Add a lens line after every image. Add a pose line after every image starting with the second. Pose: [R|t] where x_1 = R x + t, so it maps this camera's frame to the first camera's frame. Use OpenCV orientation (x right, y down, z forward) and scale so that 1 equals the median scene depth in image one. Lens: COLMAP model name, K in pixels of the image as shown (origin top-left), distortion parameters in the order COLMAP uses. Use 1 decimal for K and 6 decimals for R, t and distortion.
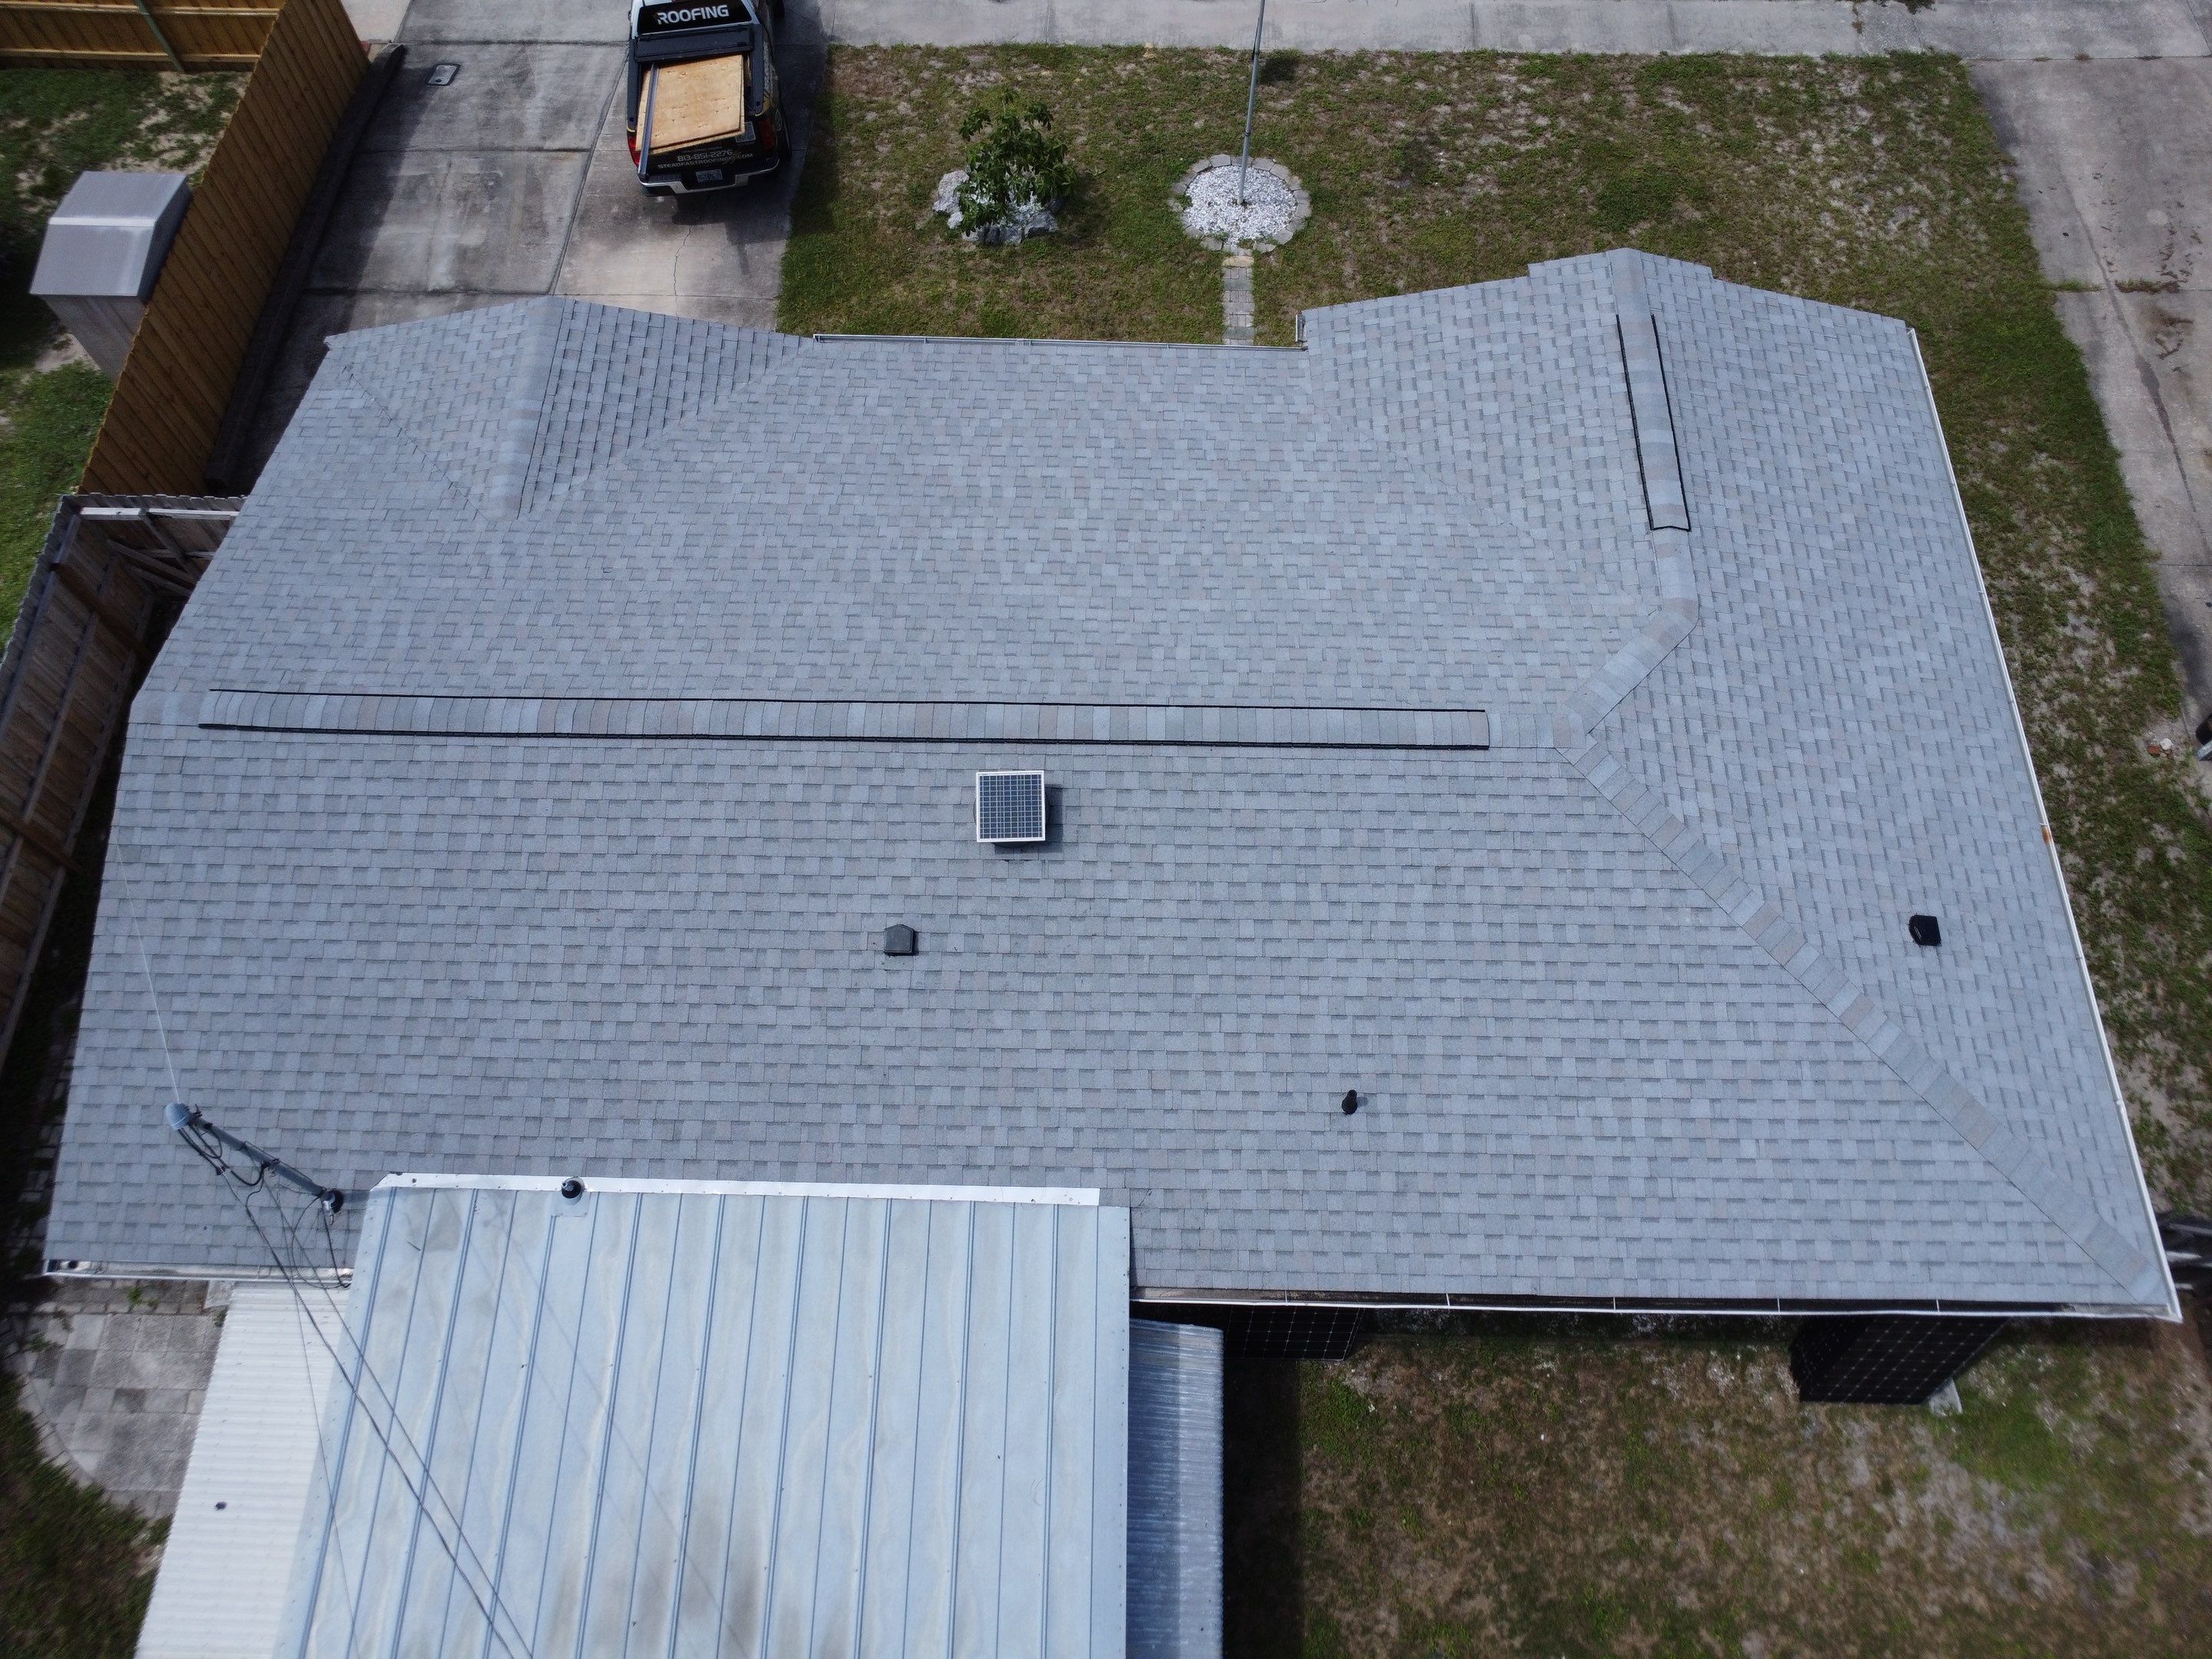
lens RADIAL K [[1597.1, 0, 1111.0], [0, 1597.1, 827.8], [0, 0, 1]] dist [-0.029995, 0.000158]
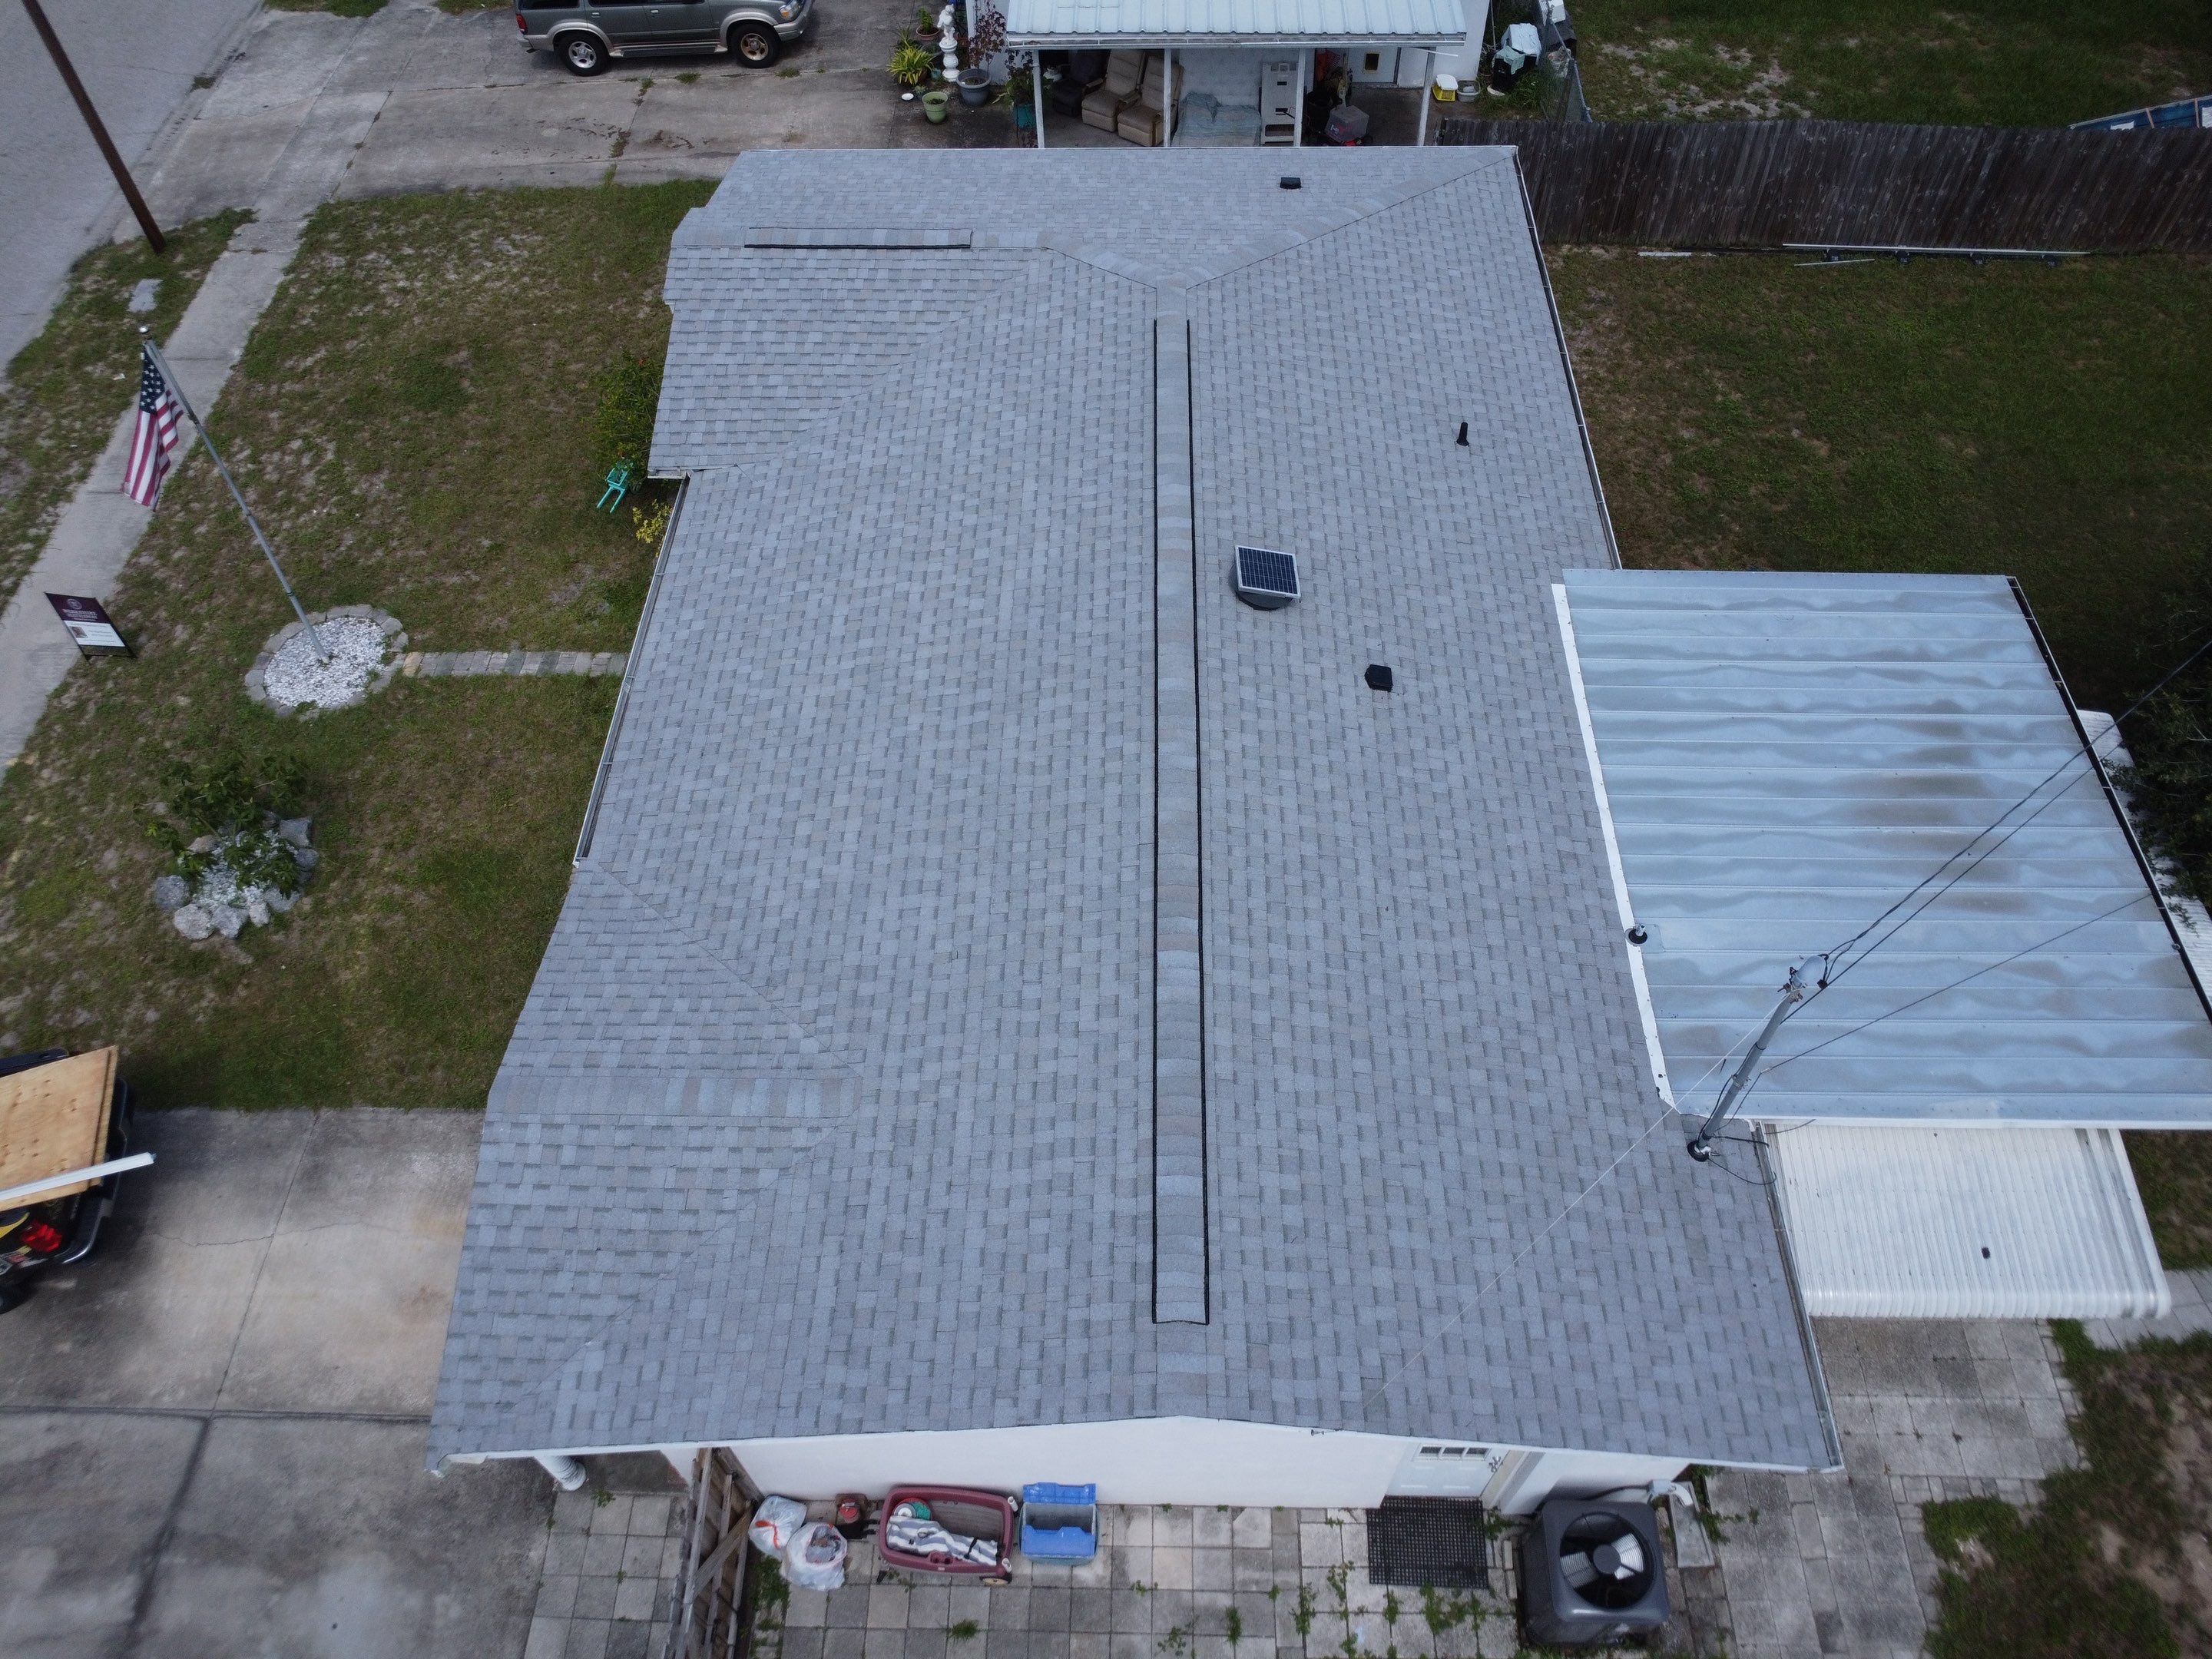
lens RADIAL K [[1597.1, 0, 1108.4], [0, 1597.1, 829.2], [0, 0, 1]] dist [-0.029995, 0.000158]
pose [[-0.002385, -0.795468, 0.605991, -0.783943], [0.901461, 0.260597, 0.345626, -0.401719], [-0.432854, 0.547101, 0.716462, 0.303481]]
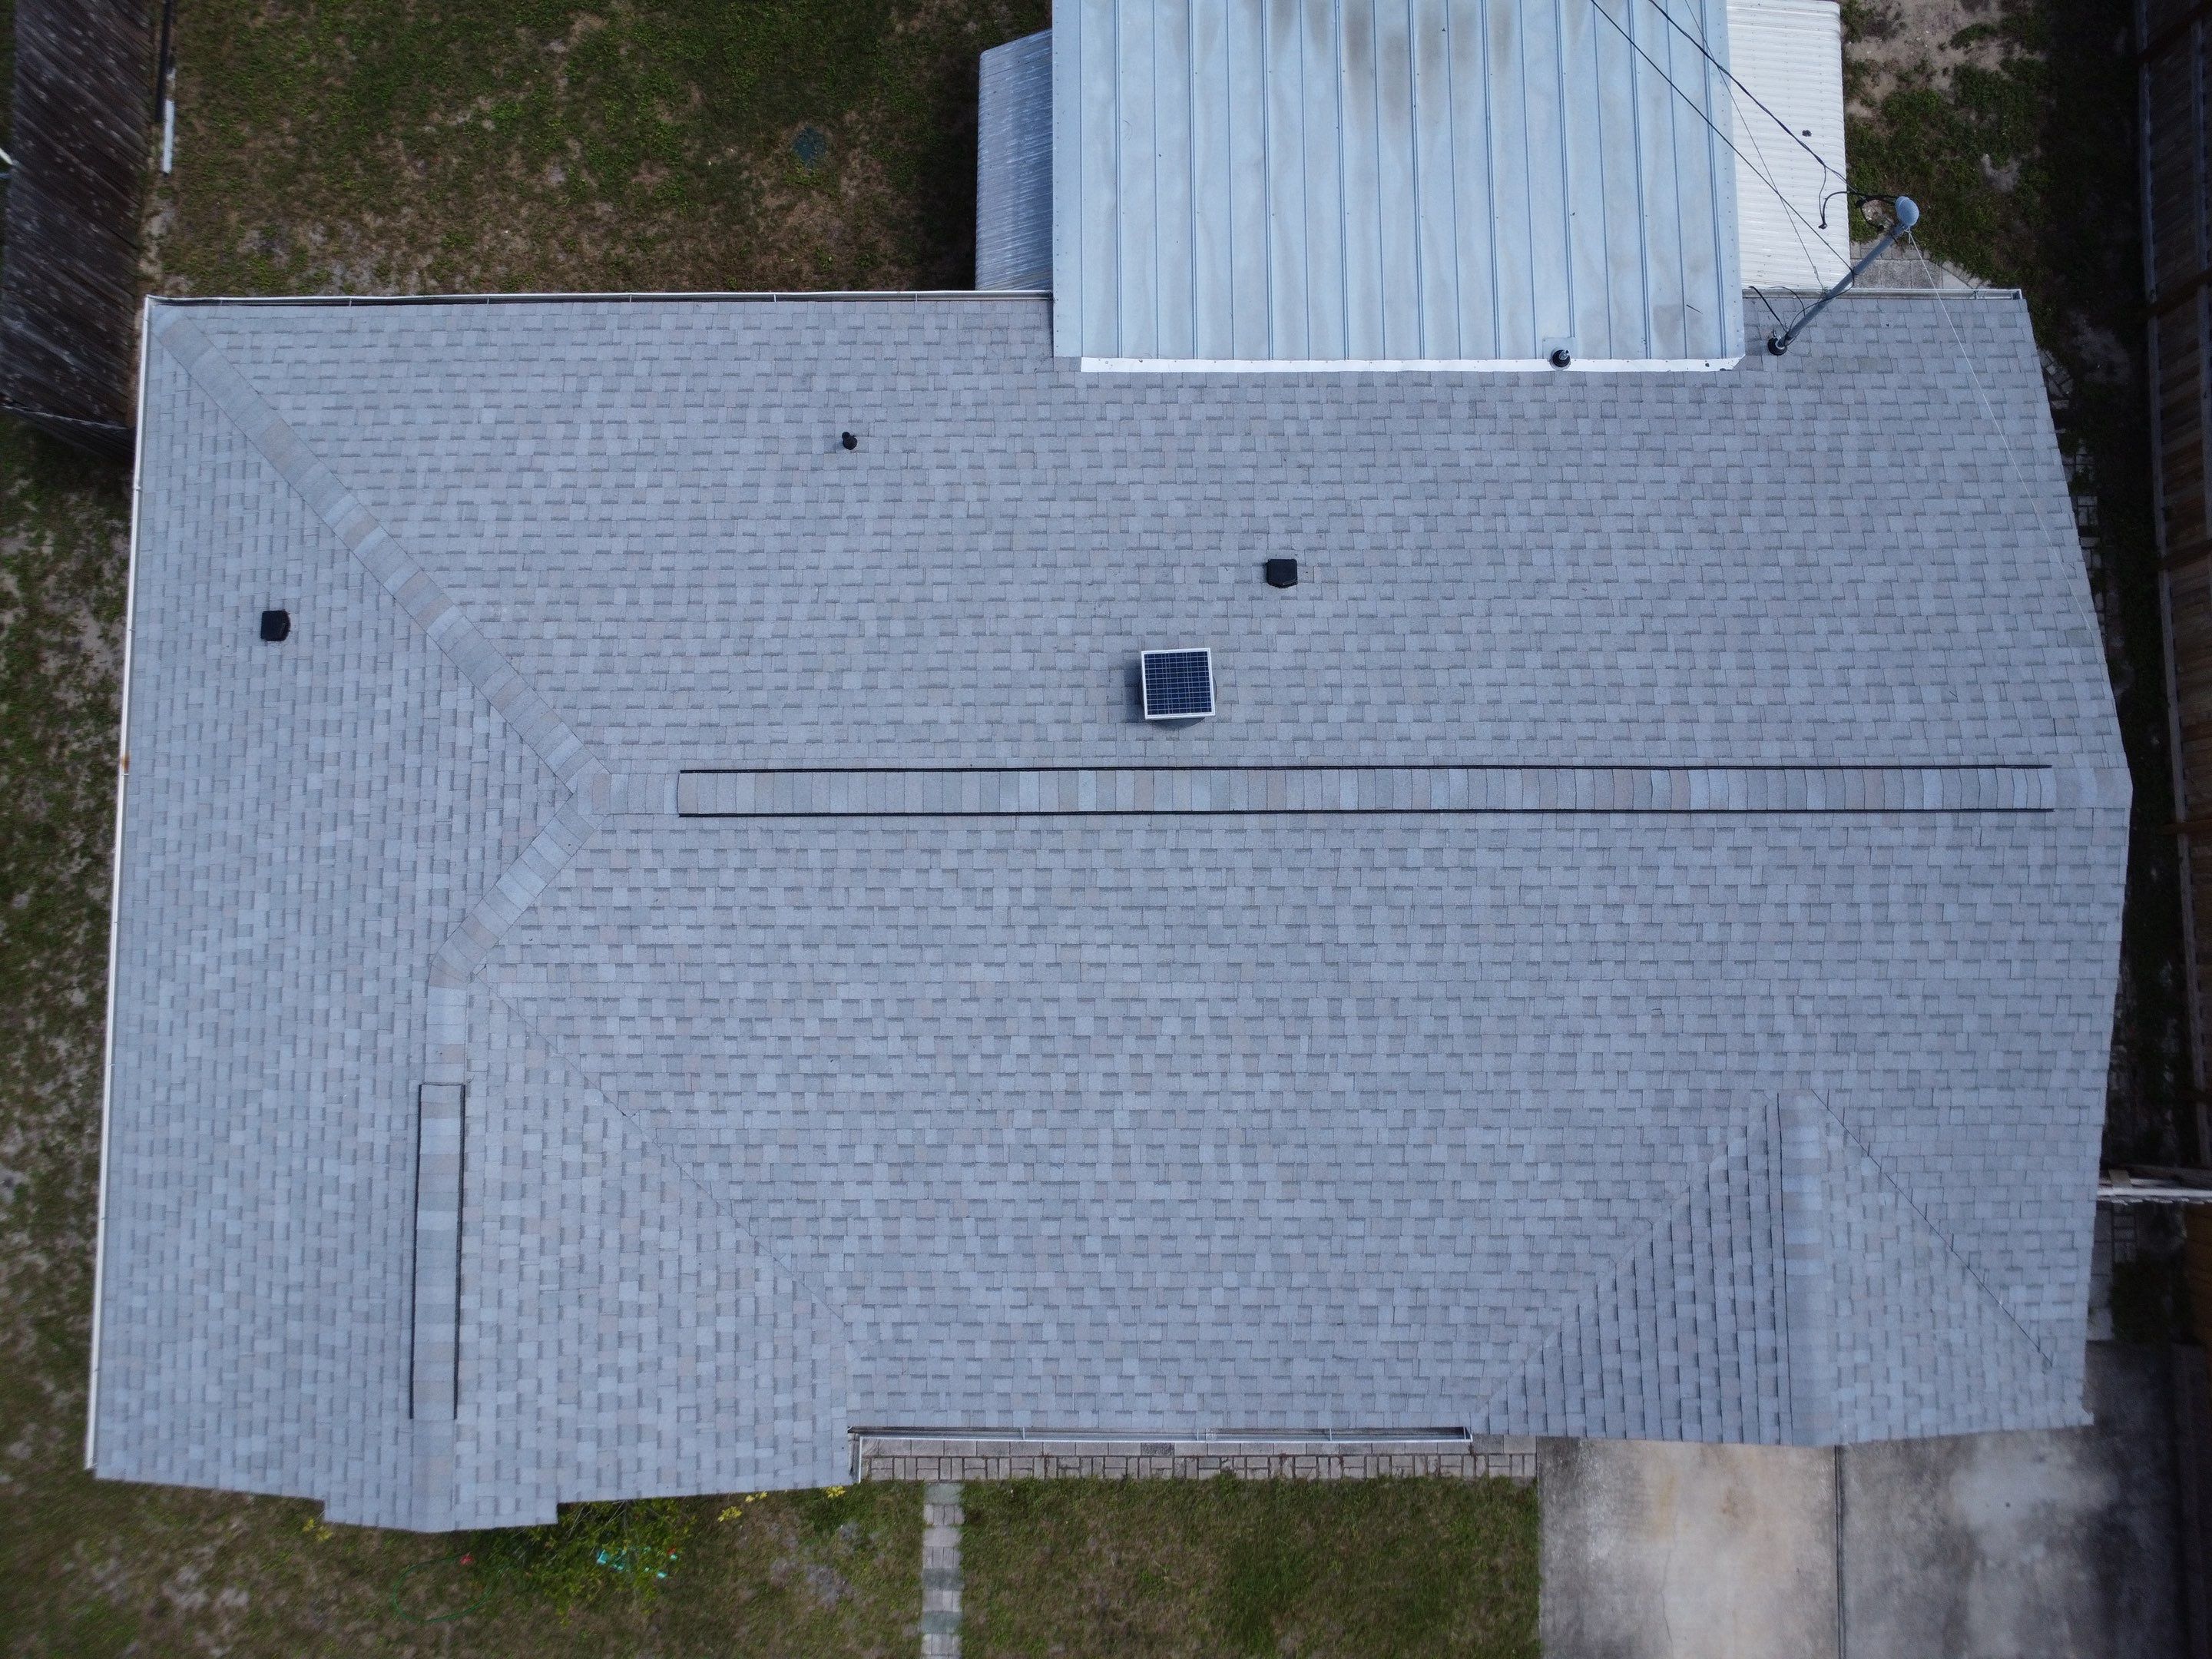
lens RADIAL K [[1597.1, 0, 1105.8], [0, 1597.1, 819.1], [0, 0, 1]] dist [-0.029995, 0.000158]
pose [[-0.999650, 0.024487, 0.010035, -0.023828], [-0.015664, -0.853161, 0.521413, -0.520946], [0.021329, 0.521073, 0.853245, 0.188051]]
